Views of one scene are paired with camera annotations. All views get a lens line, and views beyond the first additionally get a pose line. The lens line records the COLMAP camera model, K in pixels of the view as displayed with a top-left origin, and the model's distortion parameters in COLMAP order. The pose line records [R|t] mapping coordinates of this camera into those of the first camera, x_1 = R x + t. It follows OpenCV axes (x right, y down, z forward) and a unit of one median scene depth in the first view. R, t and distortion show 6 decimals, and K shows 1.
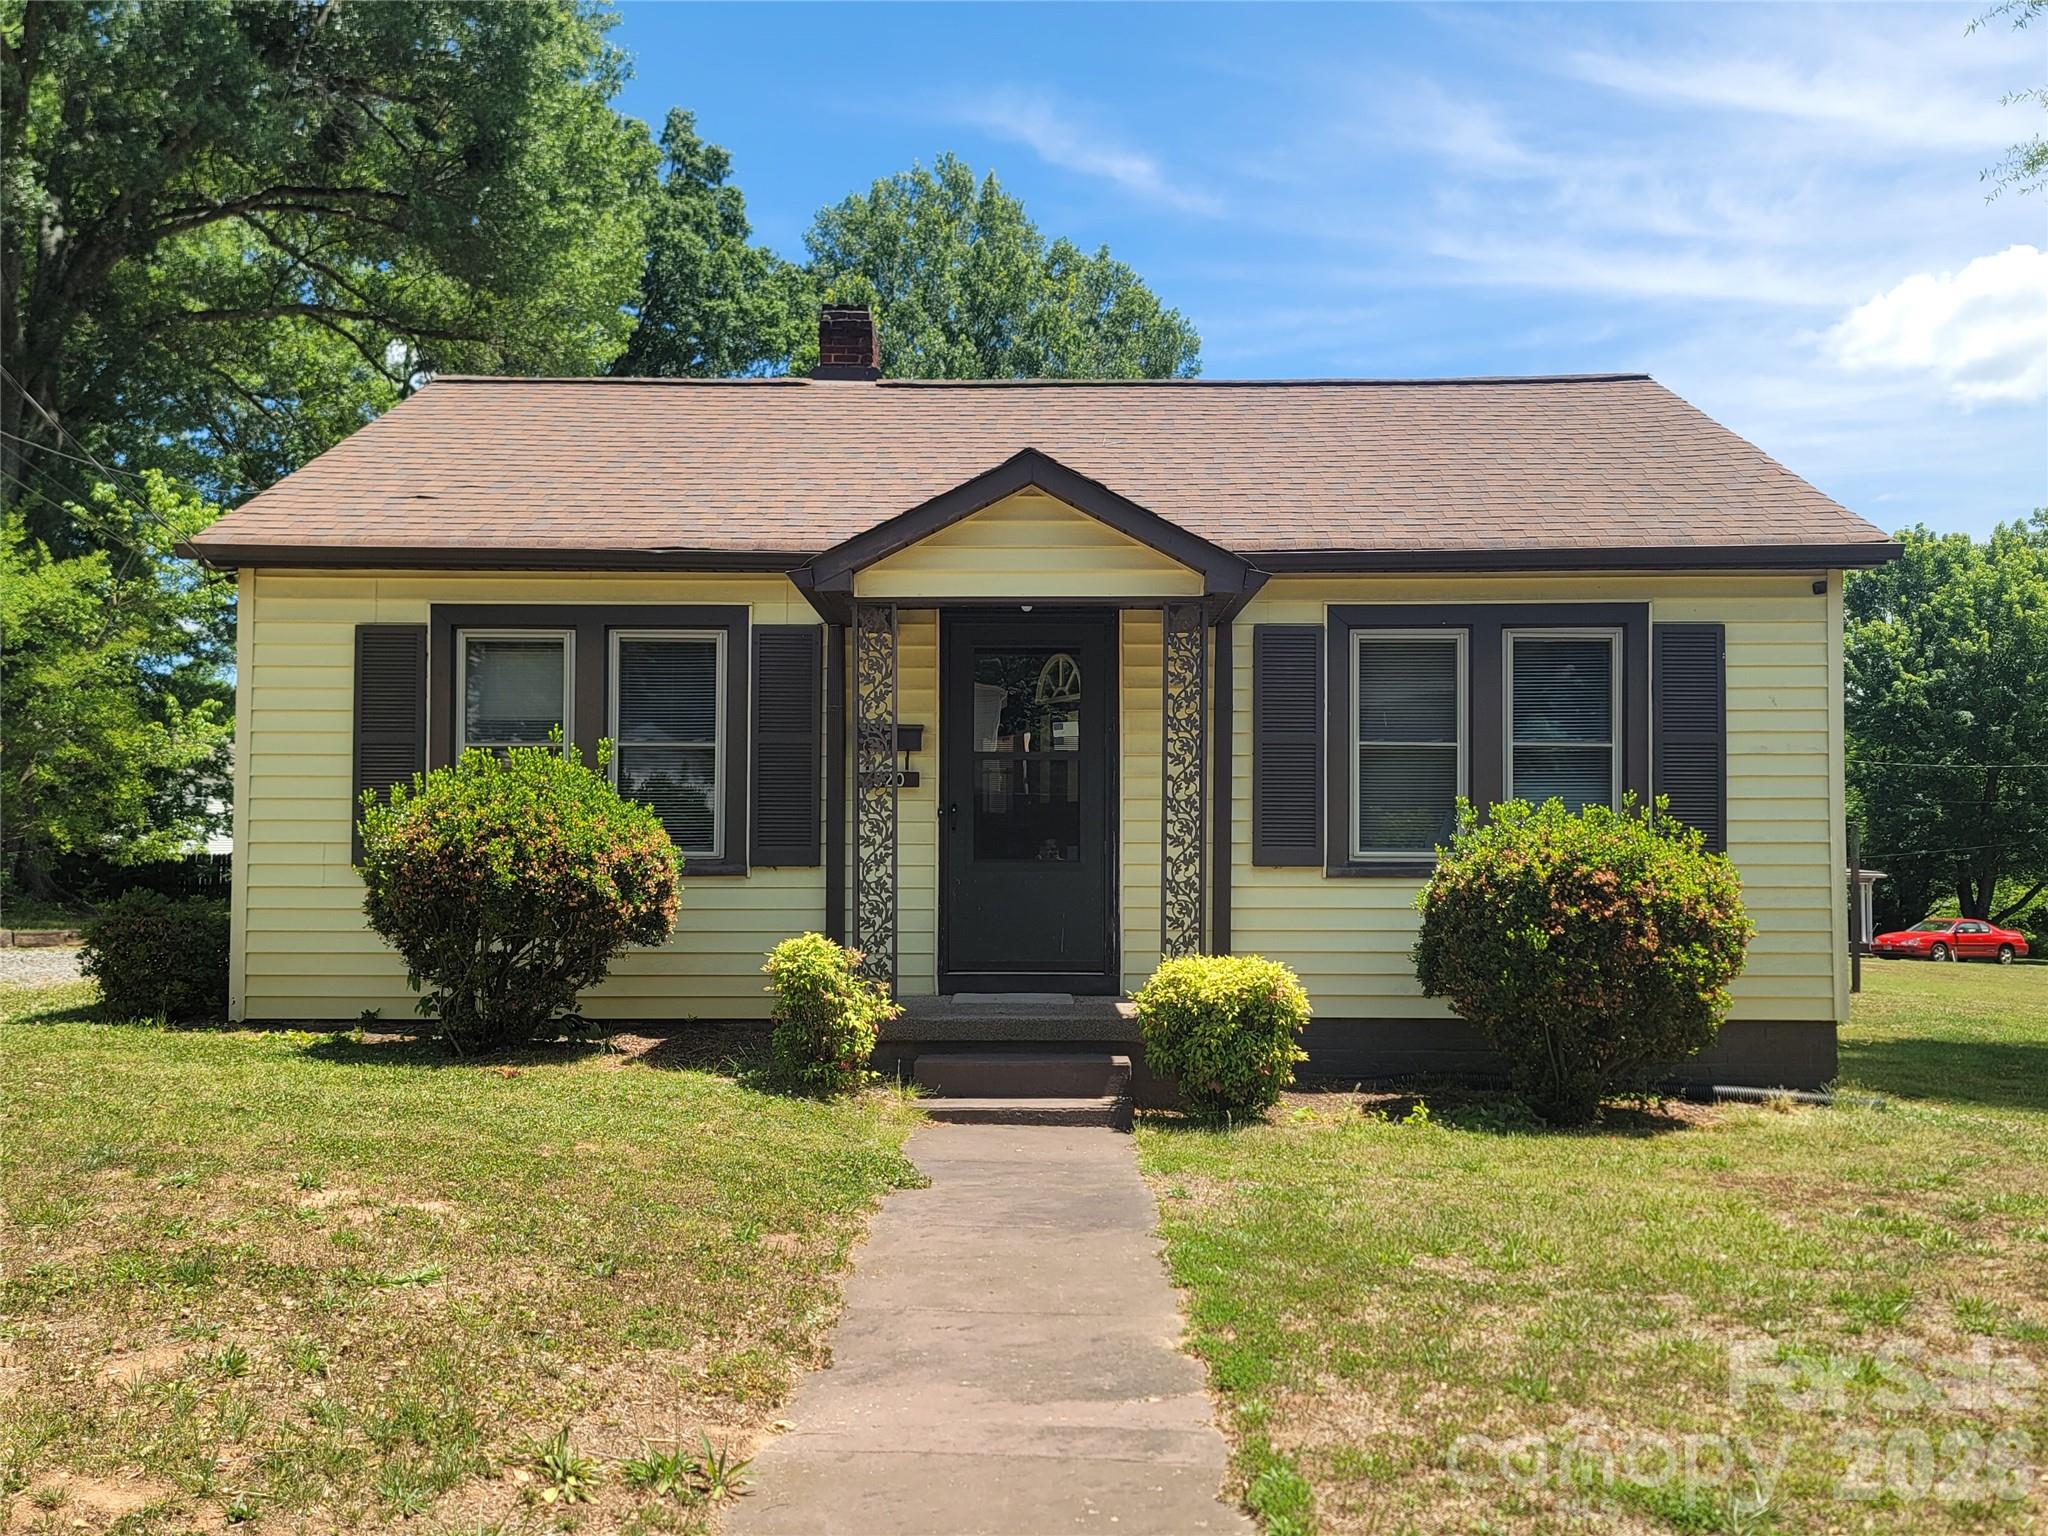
lens RADIAL K [[1777.4, 0, 1024.0], [0, 1777.4, 768.0], [0, 0, 1]] dist [0.074596, -0.000101]
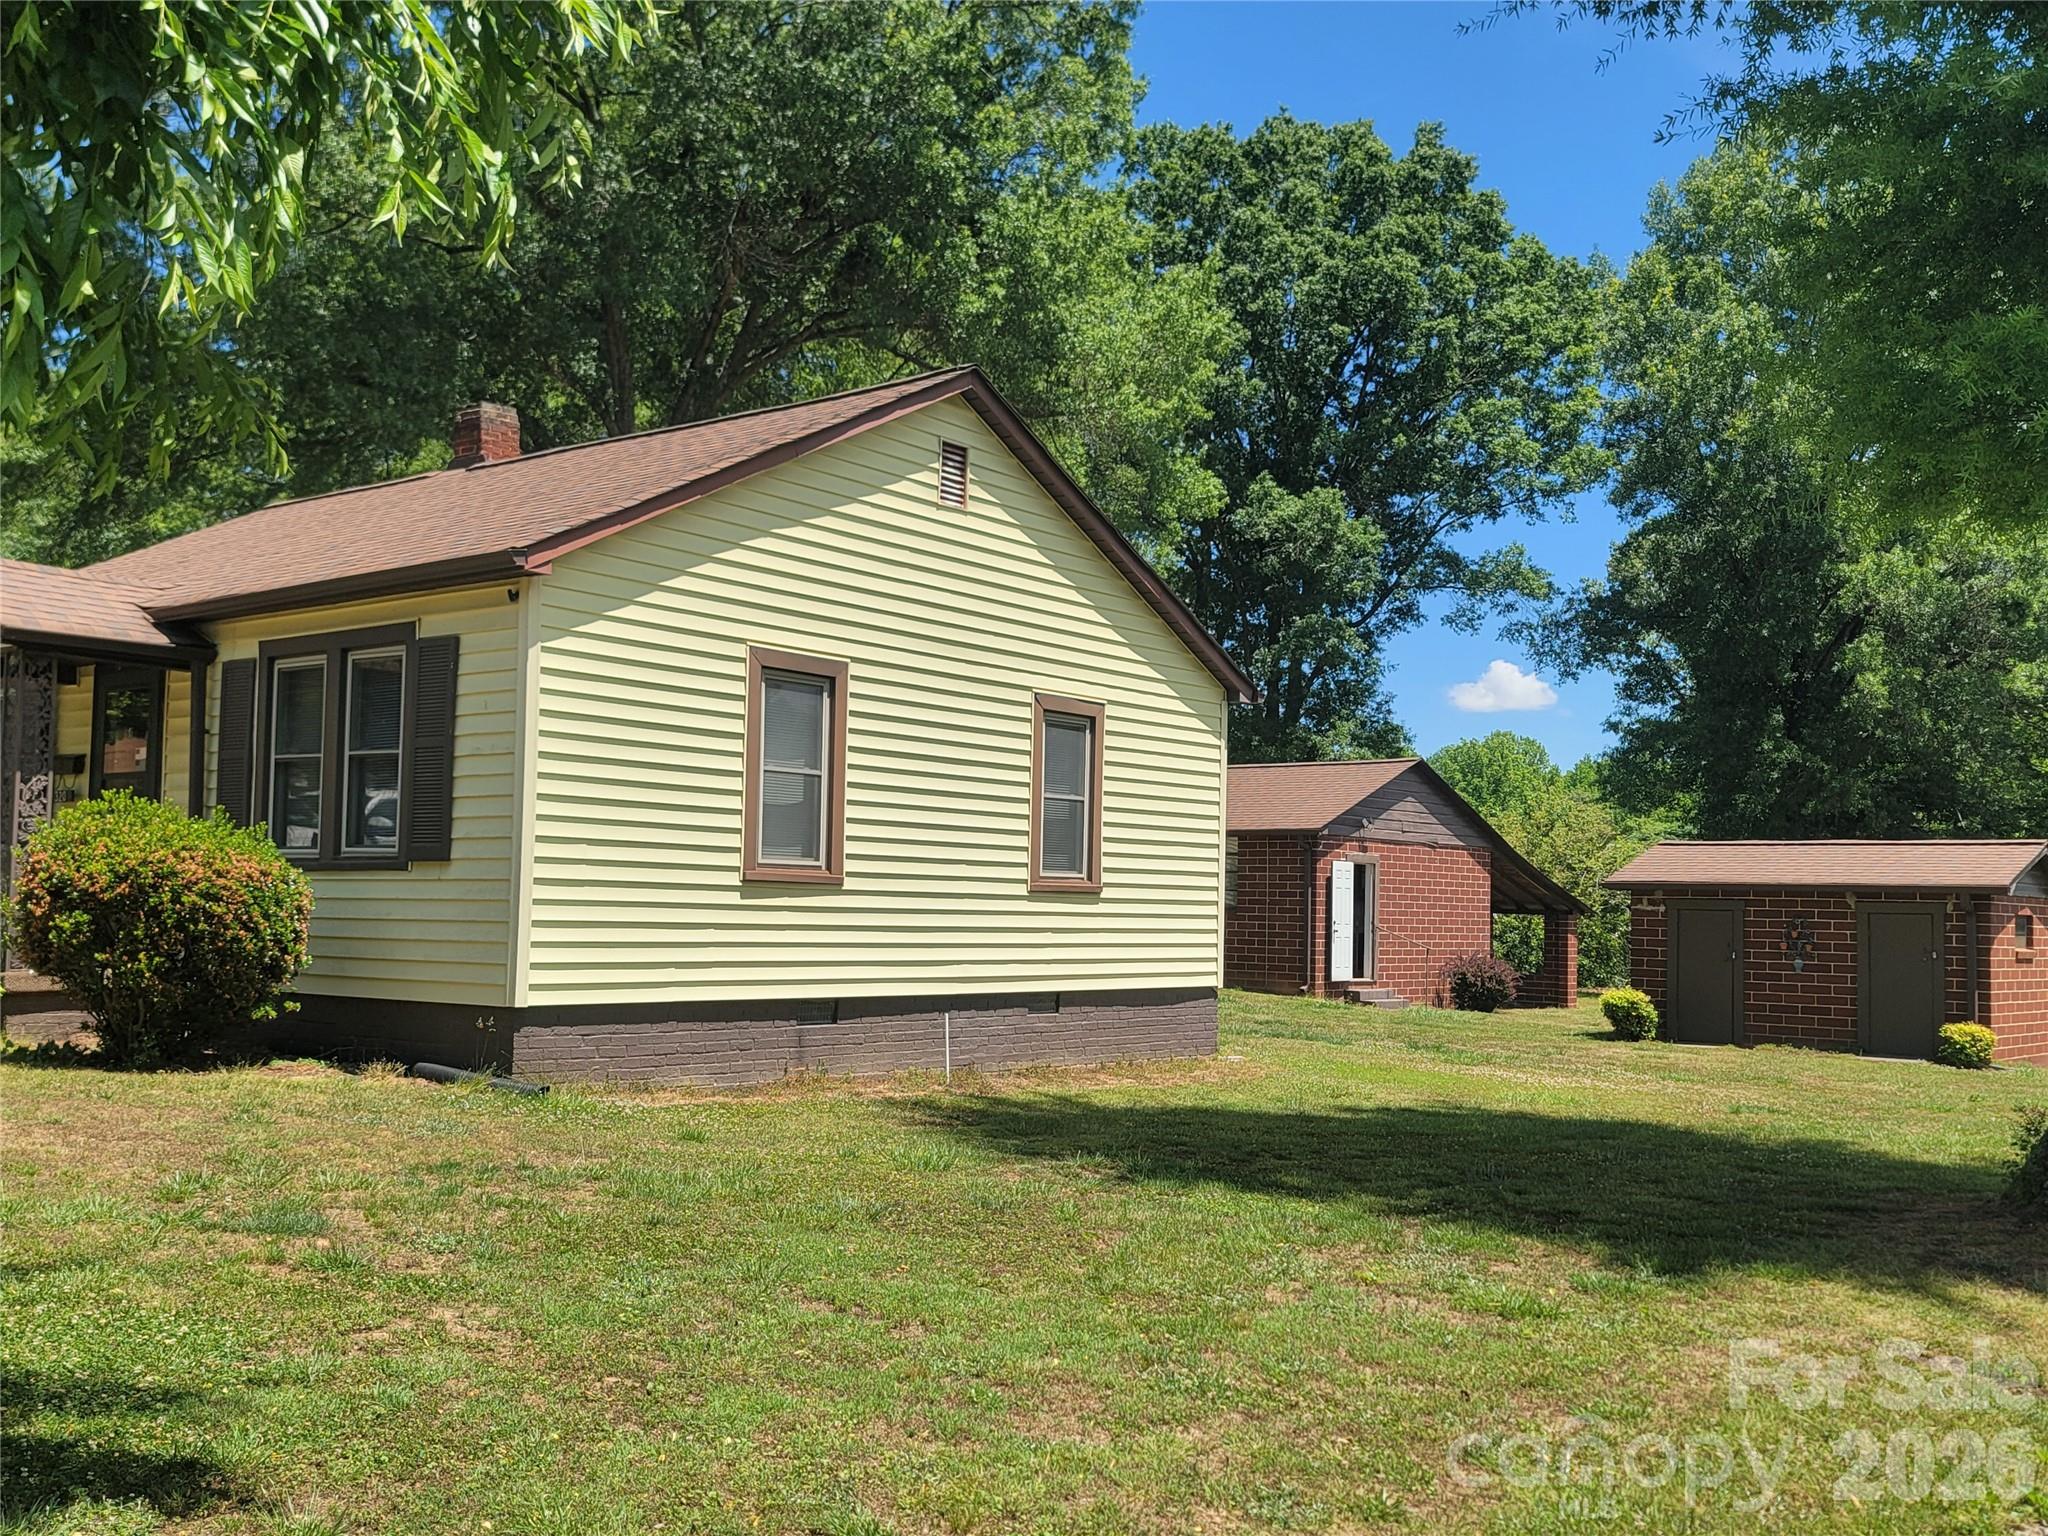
lens RADIAL K [[1777.4, 0, 1024.0], [0, 1777.4, 768.0], [0, 0, 1]] dist [0.074596, -0.000101]
pose [[0.809178, -0.027339, -0.586927, 1.353661], [0.021386, 0.999625, -0.017078, 0.026073], [0.587174, 0.001267, 0.809460, 0.342312]]
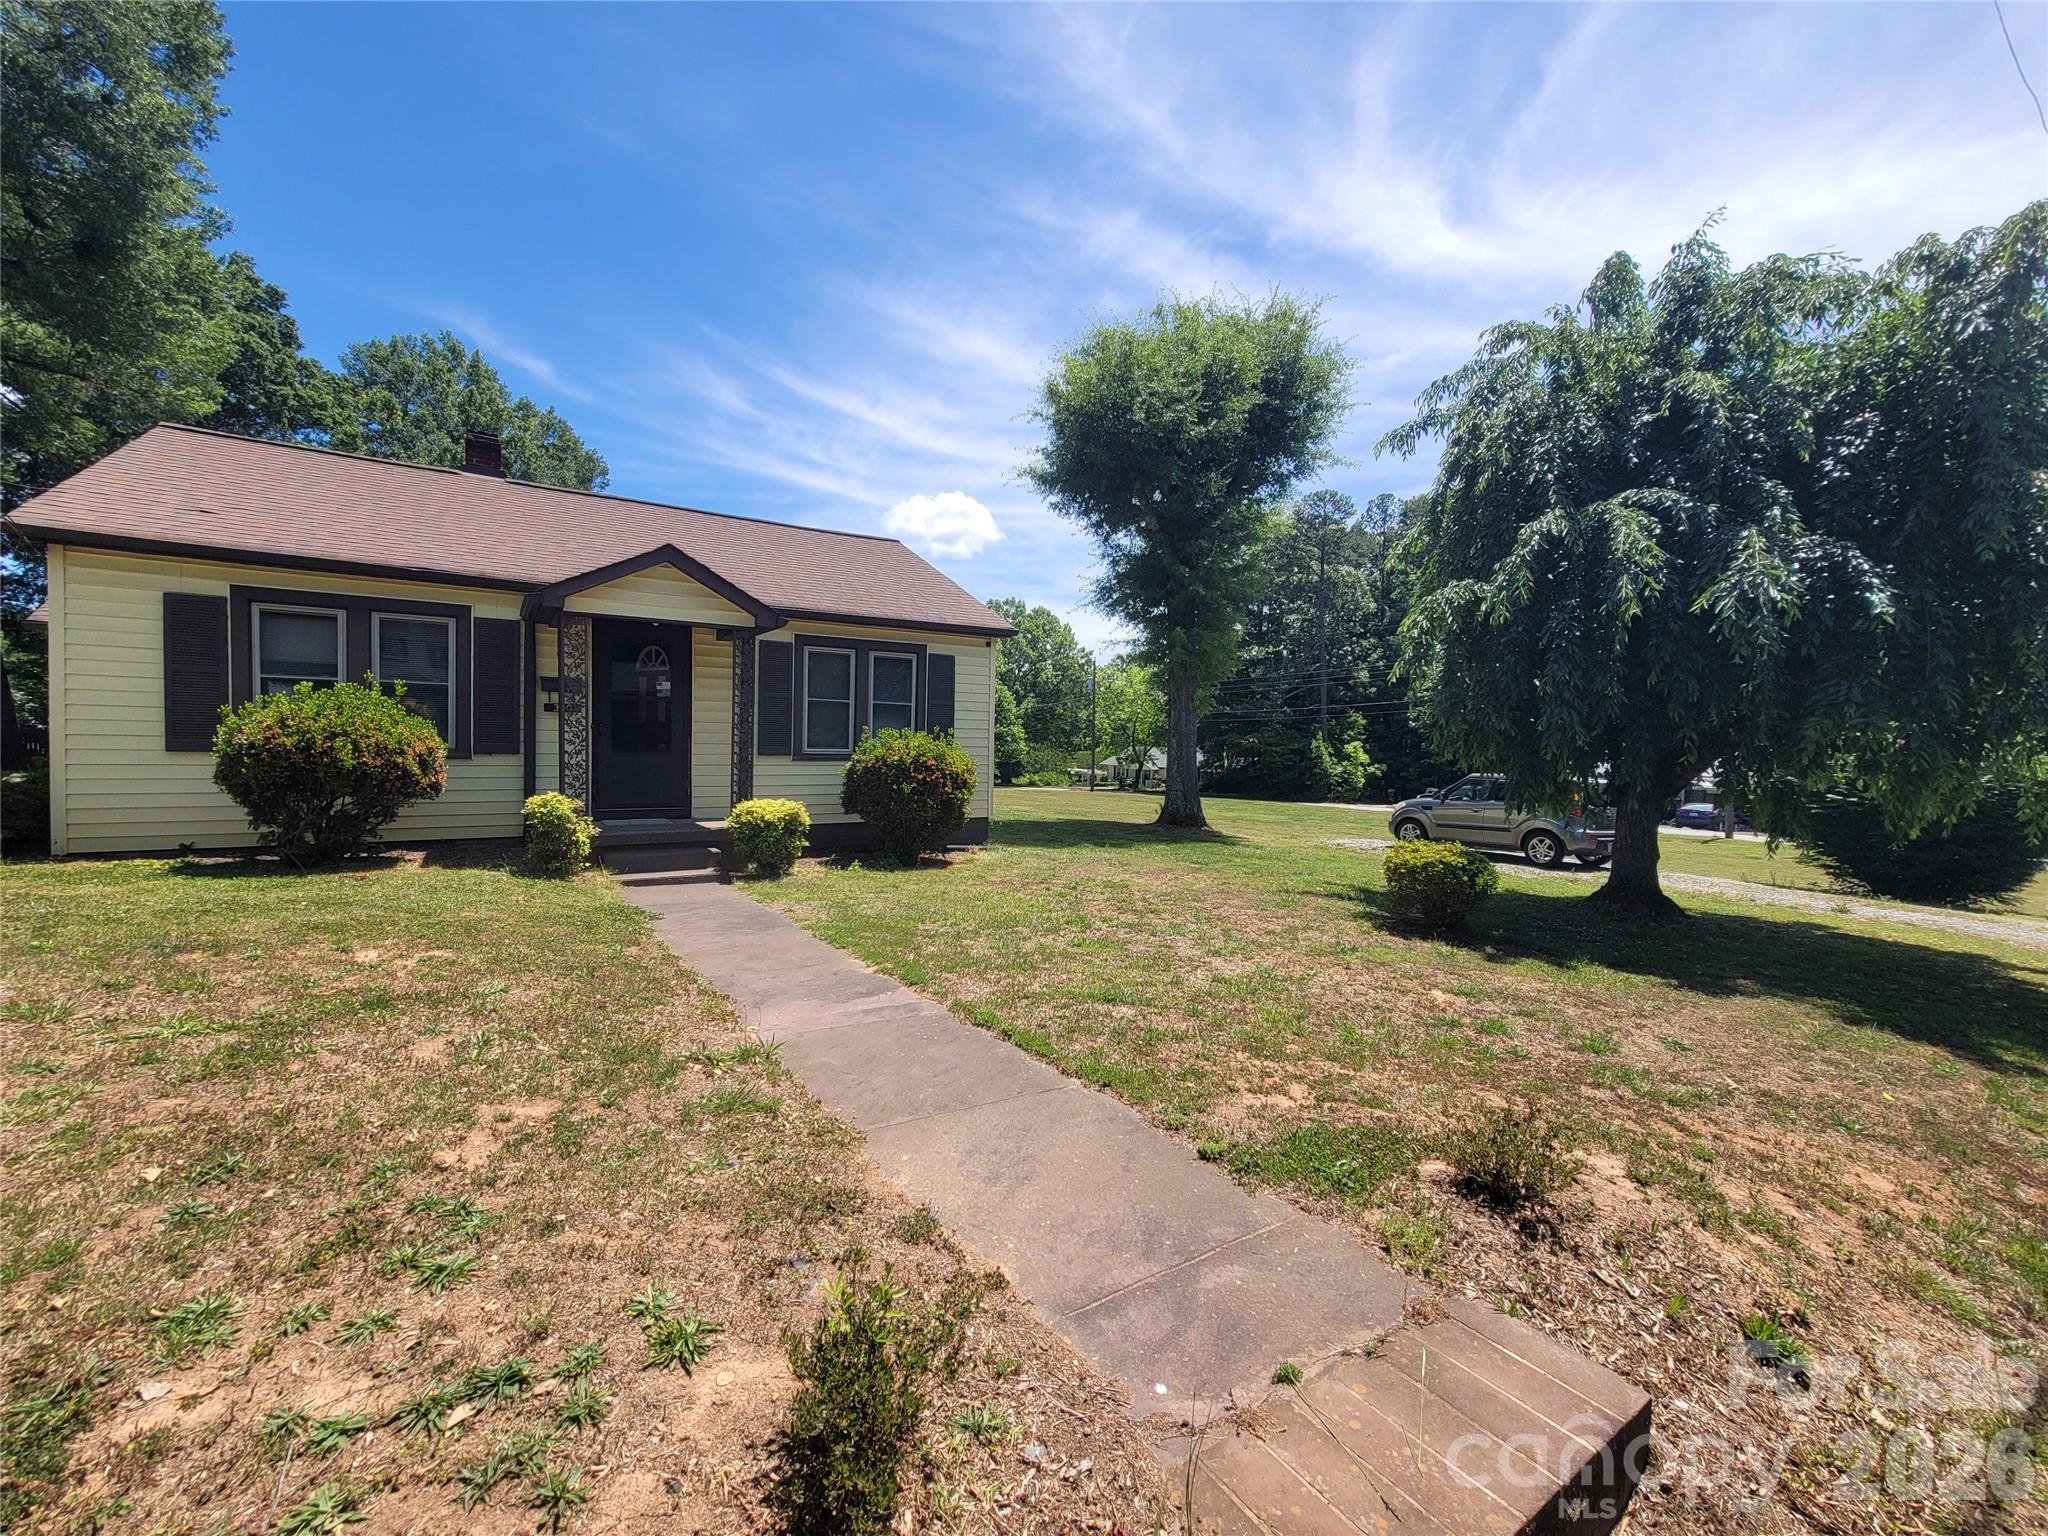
lens RADIAL K [[835.6, 0, 1011.8], [0, 835.6, 756.3], [0, 0, 1]] dist [0.008416, 0.000423]
pose [[0.841550, 0.004999, 0.540156, -0.160474], [-0.041365, 0.997617, 0.055214, -0.011087], [-0.538593, -0.068809, 0.839752, 0.004149]]
